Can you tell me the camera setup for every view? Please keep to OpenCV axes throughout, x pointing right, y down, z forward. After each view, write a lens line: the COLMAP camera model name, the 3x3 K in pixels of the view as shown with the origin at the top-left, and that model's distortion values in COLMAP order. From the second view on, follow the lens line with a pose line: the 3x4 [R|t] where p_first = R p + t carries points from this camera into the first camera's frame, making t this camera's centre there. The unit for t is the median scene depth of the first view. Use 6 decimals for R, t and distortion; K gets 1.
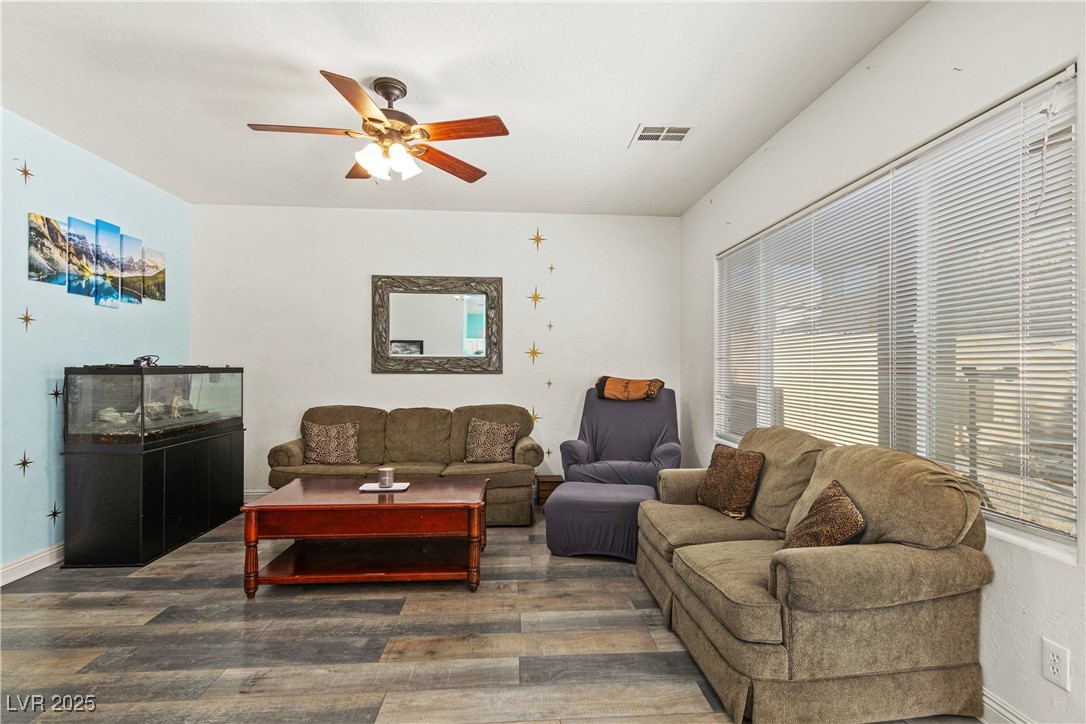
lens RADIAL K [[522.7, 0, 547.5], [0, 522.7, 371.1], [0, 0, 1]] dist [0.001487, 0.000303]
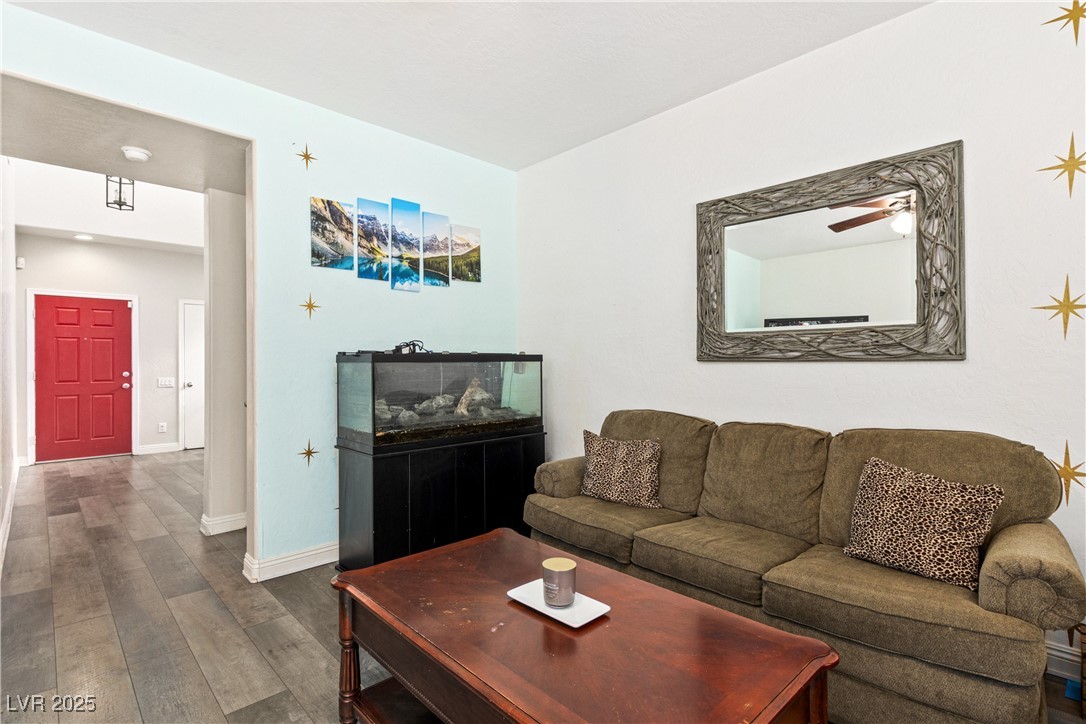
lens RADIAL K [[521.3, 0, 543.0], [0, 521.3, 362.0], [0, 0, 1]] dist [0.003245, 0.000025]
pose [[0.640483, -0.005462, -0.767953, 0.030969], [0.002730, 0.999985, -0.004835, 0.009869], [0.767967, 0.001001, 0.640488, 0.611145]]
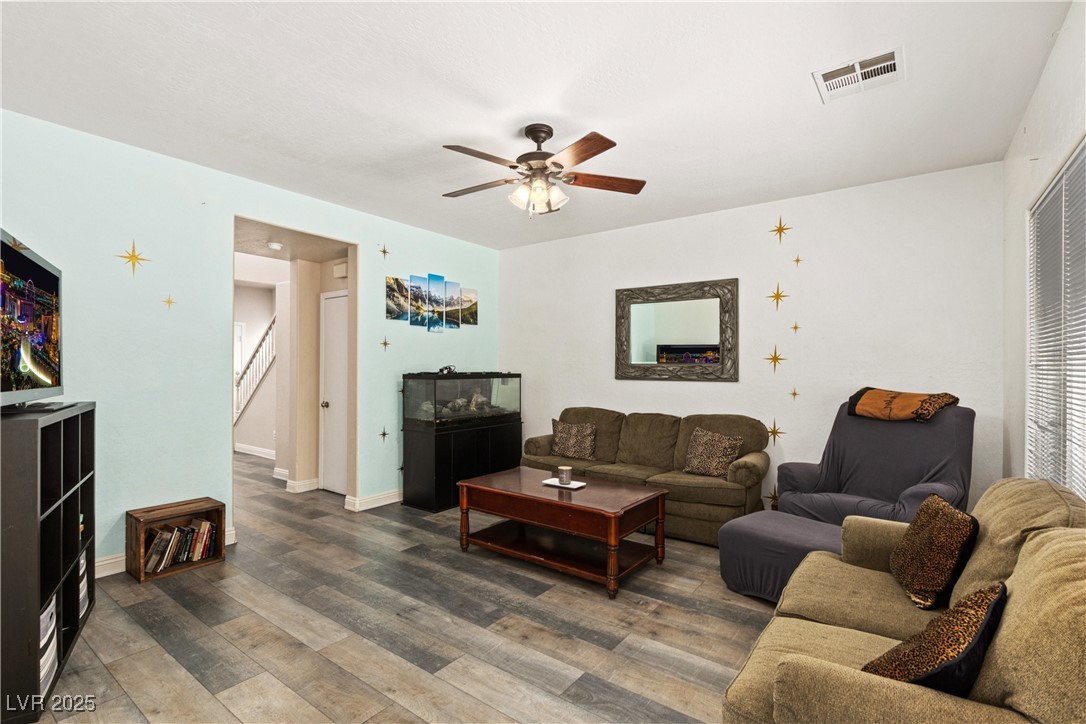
lens RADIAL K [[502.6, 0, 541.9], [0, 502.6, 371.0], [0, 0, 1]] dist [-0.000712, -0.000014]
pose [[0.756805, 0.004632, -0.653624, 0.314164], [-0.005021, 0.999987, 0.001272, -0.018043], [0.653621, 0.002319, 0.756818, 0.133733]]
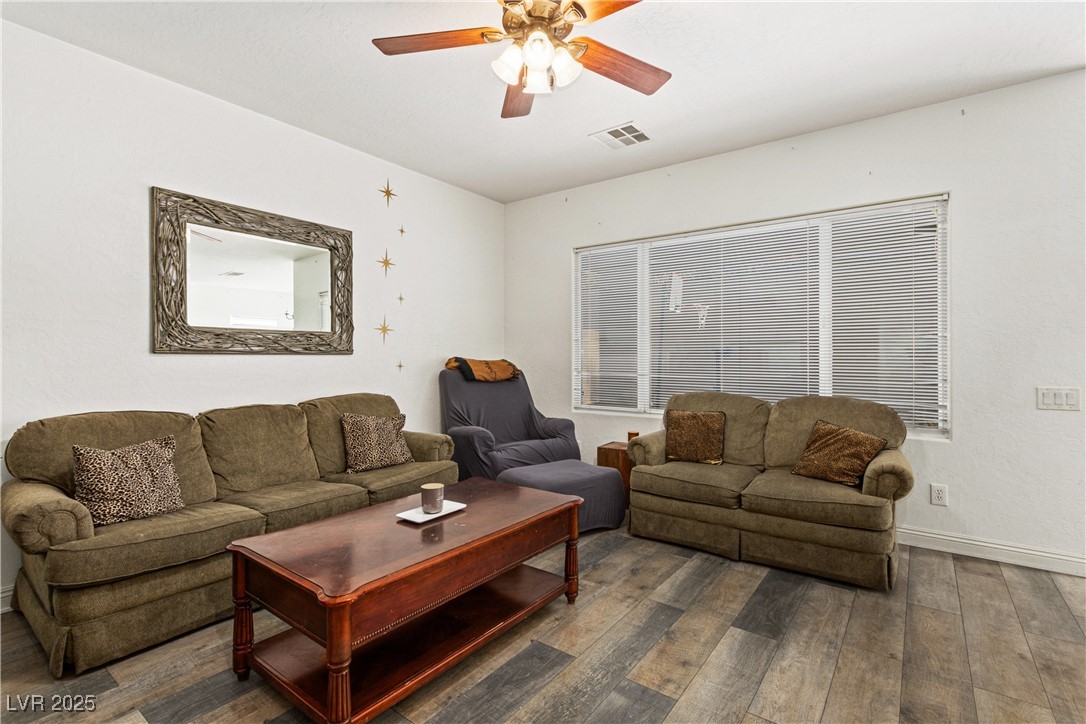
lens RADIAL K [[505.4, 0, 543.0], [0, 505.4, 362.0], [0, 0, 1]] dist [-0.001098, -0.000119]
pose [[0.651617, -0.011008, 0.758468, -0.638251], [0.005124, 0.999936, 0.010110, 0.013458], [-0.758531, -0.002702, 0.651632, 0.394576]]
